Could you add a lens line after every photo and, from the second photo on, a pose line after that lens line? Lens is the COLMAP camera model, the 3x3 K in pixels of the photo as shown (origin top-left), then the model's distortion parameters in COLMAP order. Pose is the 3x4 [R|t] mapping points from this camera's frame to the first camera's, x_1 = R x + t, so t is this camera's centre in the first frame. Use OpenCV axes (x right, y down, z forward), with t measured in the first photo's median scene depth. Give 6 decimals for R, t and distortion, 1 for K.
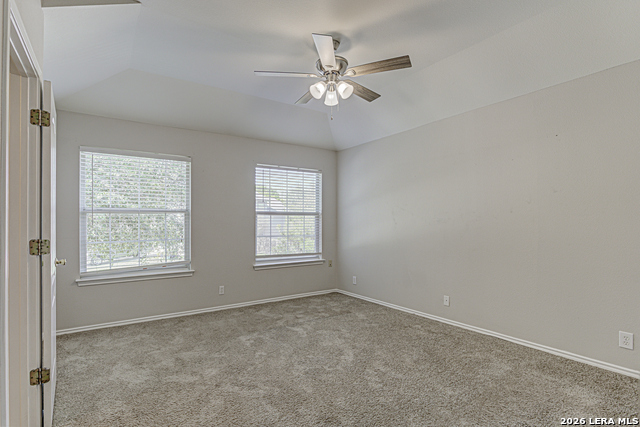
lens RADIAL K [[317.5, 0, 316.8], [0, 317.5, 210.6], [0, 0, 1]] dist [-0.003292, 0.000774]
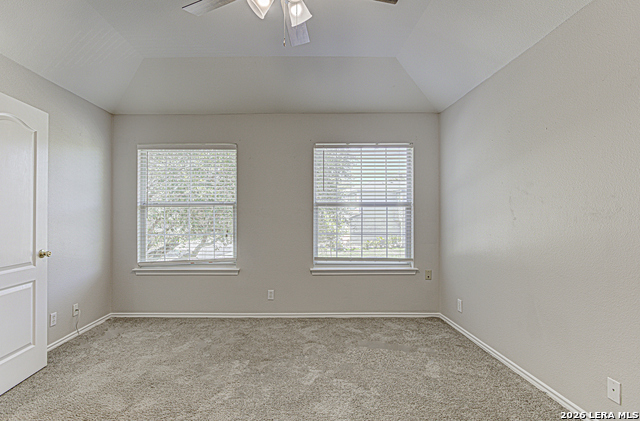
lens RADIAL K [[331.0, 0, 275.1], [0, 331.0, 207.6], [0, 0, 1]] dist [-0.002776, 0.001180]
pose [[0.827167, -0.010901, -0.561851, 0.205648], [0.019198, 0.999776, 0.008865, 0.006414], [0.561628, -0.018119, 0.827191, 0.252887]]
